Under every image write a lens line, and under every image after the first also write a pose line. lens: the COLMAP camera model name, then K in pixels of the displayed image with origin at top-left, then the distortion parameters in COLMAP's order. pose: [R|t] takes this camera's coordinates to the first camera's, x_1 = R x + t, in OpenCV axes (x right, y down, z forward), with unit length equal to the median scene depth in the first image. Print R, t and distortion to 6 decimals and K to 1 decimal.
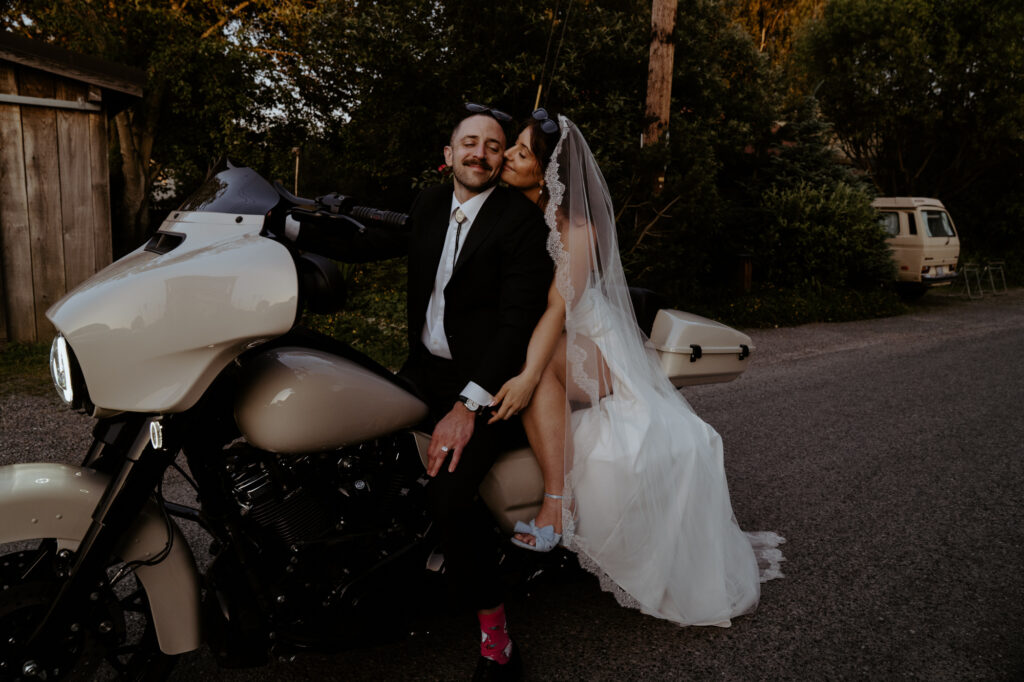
lens RADIAL K [[718.4, 0, 508.1], [0, 718.4, 331.0], [0, 0, 1]] dist [-0.138520, 0.106289]
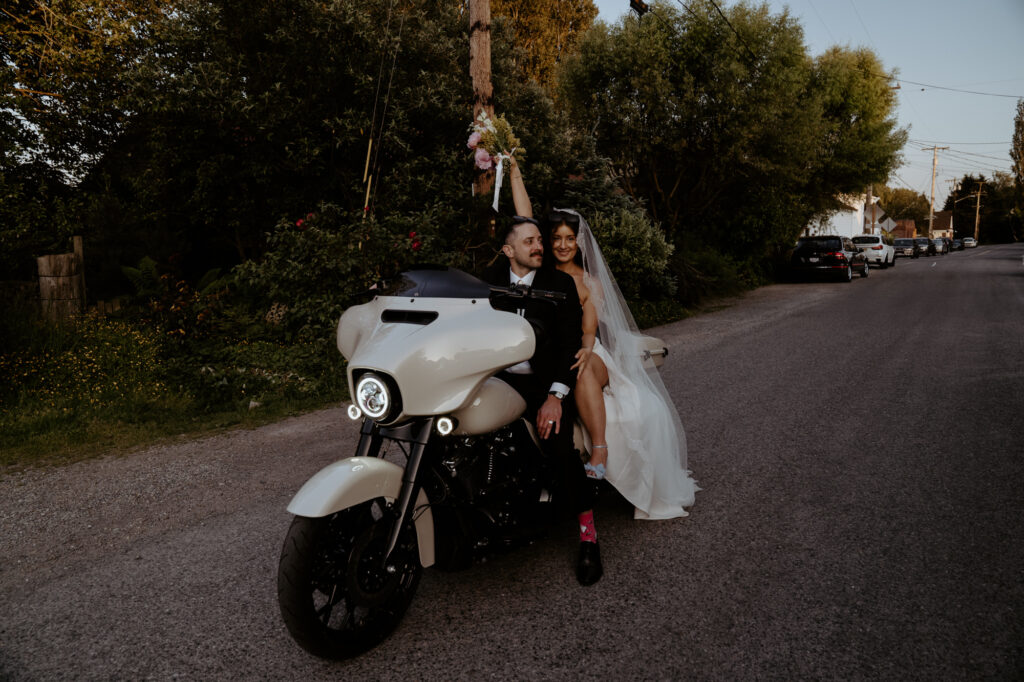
lens RADIAL K [[725.8, 0, 524.3], [0, 725.8, 333.1], [0, 0, 1]] dist [-0.113446, 0.073327]
pose [[0.943138, -0.095289, 0.318450, -0.097985], [0.107336, 0.994012, -0.020455, -0.002775], [-0.314594, 0.053473, 0.947719, -0.092356]]
